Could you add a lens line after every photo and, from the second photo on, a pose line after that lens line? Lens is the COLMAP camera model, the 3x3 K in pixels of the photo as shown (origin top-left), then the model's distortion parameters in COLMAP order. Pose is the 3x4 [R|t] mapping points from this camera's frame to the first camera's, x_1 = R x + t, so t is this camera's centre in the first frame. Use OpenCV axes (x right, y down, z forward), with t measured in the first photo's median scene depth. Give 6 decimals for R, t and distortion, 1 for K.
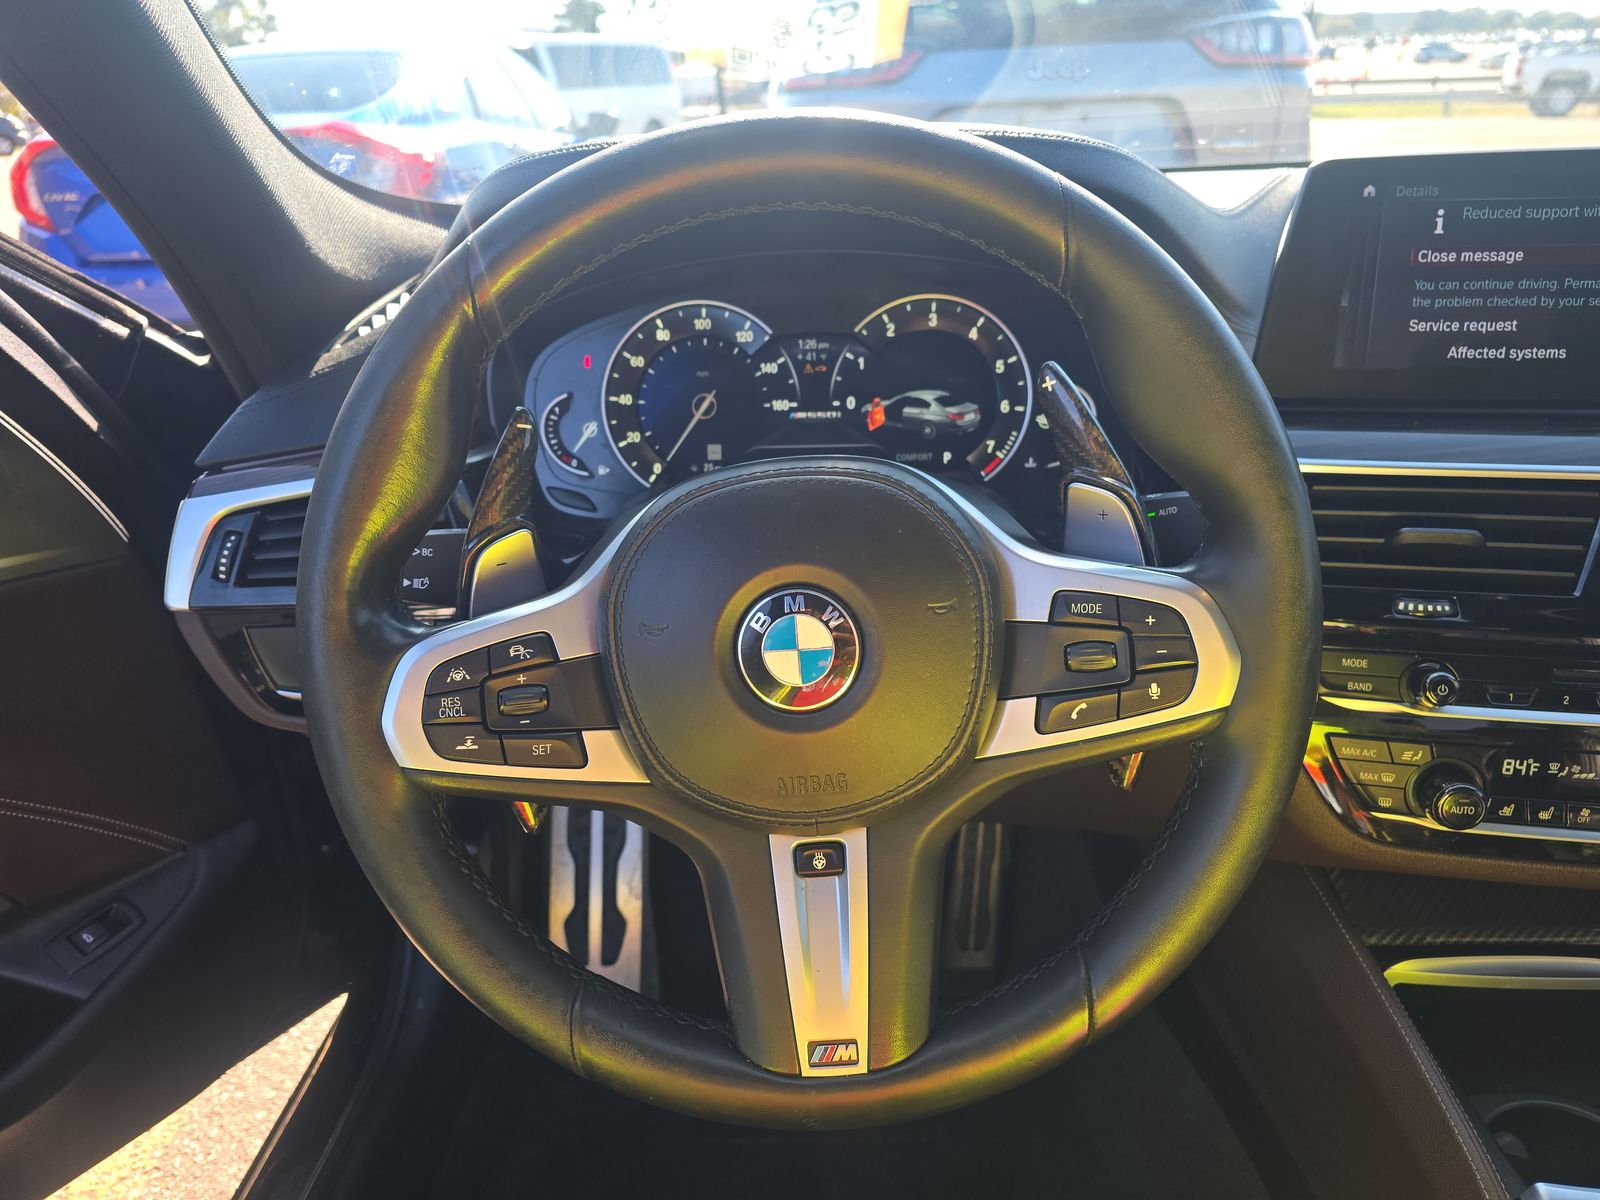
lens RADIAL K [[936.8, 0, 800.0], [0, 936.8, 600.0], [0, 0, 1]] dist [0.024920, -0.032721]
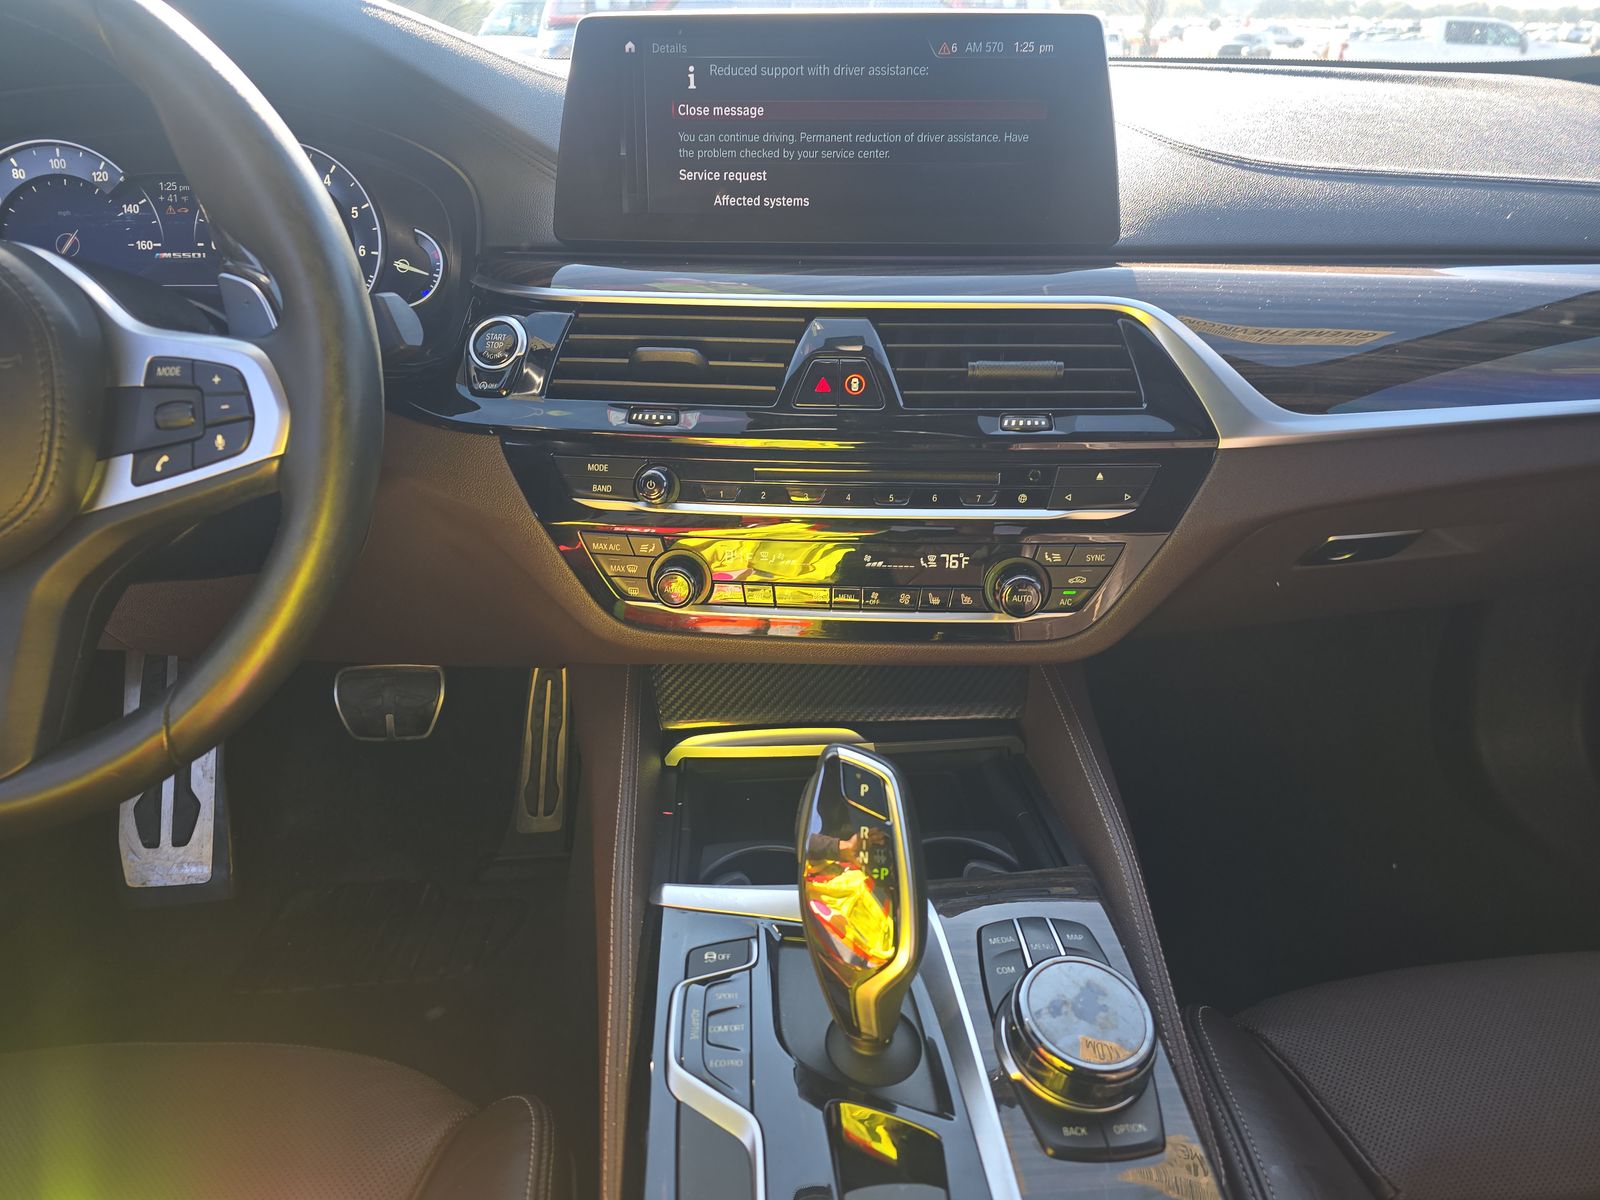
lens RADIAL K [[936.8, 0, 800.0], [0, 936.8, 600.0], [0, 0, 1]] dist [0.024920, -0.032721]
pose [[0.992961, -0.014525, 0.117550, 0.578619], [0.010493, 0.999338, 0.034840, 0.157587], [-0.117978, -0.033361, 0.992456, -0.130026]]
